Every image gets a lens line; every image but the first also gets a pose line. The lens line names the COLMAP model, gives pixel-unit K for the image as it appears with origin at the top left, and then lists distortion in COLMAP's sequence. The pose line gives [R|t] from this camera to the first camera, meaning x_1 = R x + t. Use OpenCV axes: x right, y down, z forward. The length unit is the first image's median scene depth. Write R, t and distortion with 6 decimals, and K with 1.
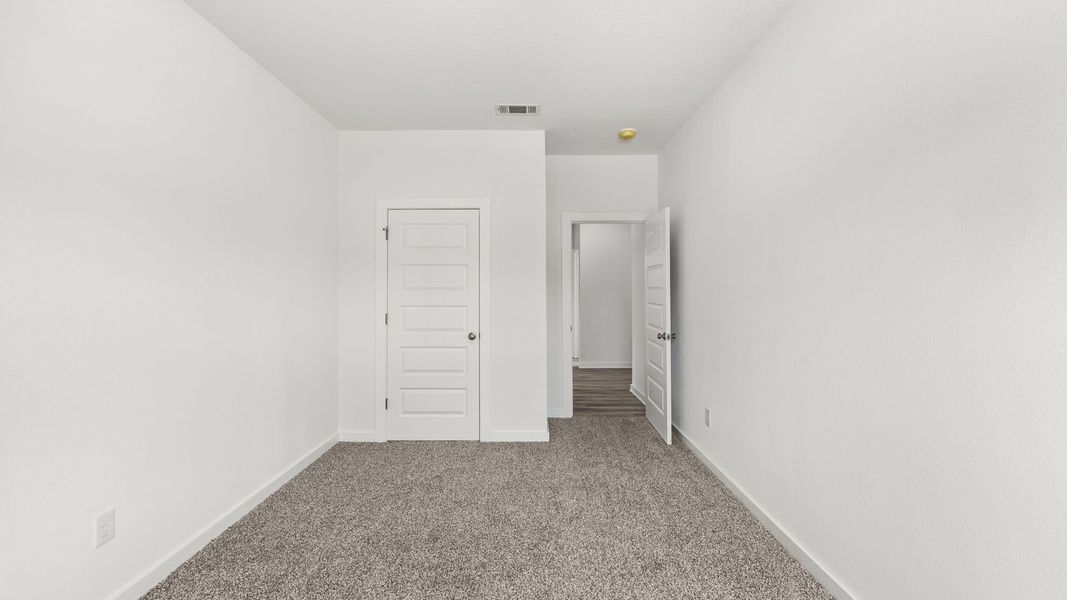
lens RADIAL K [[434.6, 0, 533.4], [0, 434.6, 283.5], [0, 0, 1]] dist [-0.000810, 0.000050]
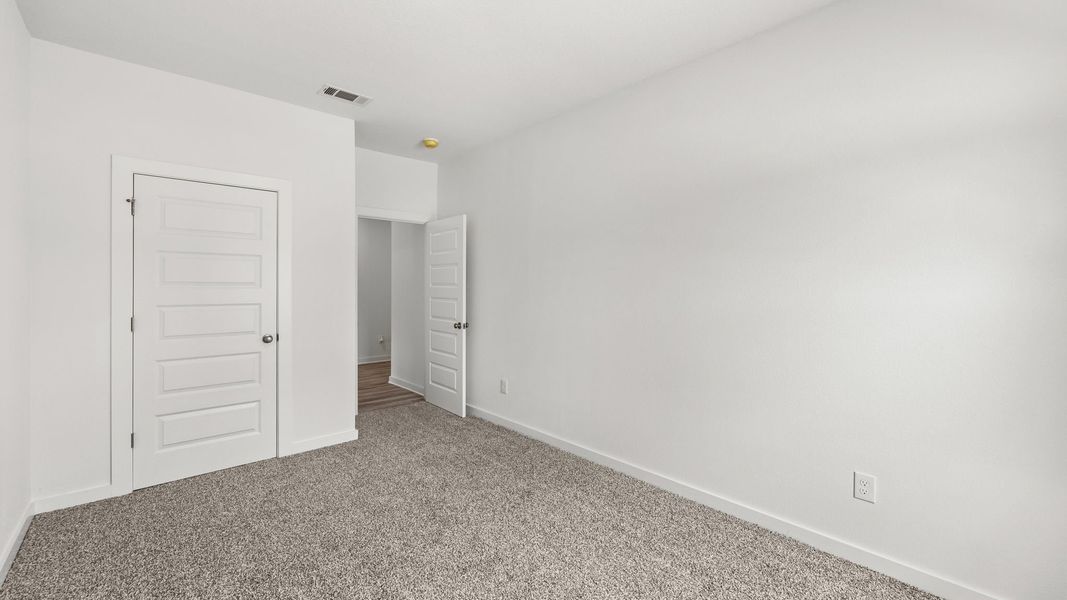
lens RADIAL K [[438.4, 0, 534.2], [0, 438.4, 287.8], [0, 0, 1]] dist [0.001305, 0.000271]
pose [[0.738366, -0.000644, 0.674400, -0.337031], [-0.014709, 0.999746, 0.017058, -0.002671], [-0.674240, -0.022515, 0.738169, 0.003885]]
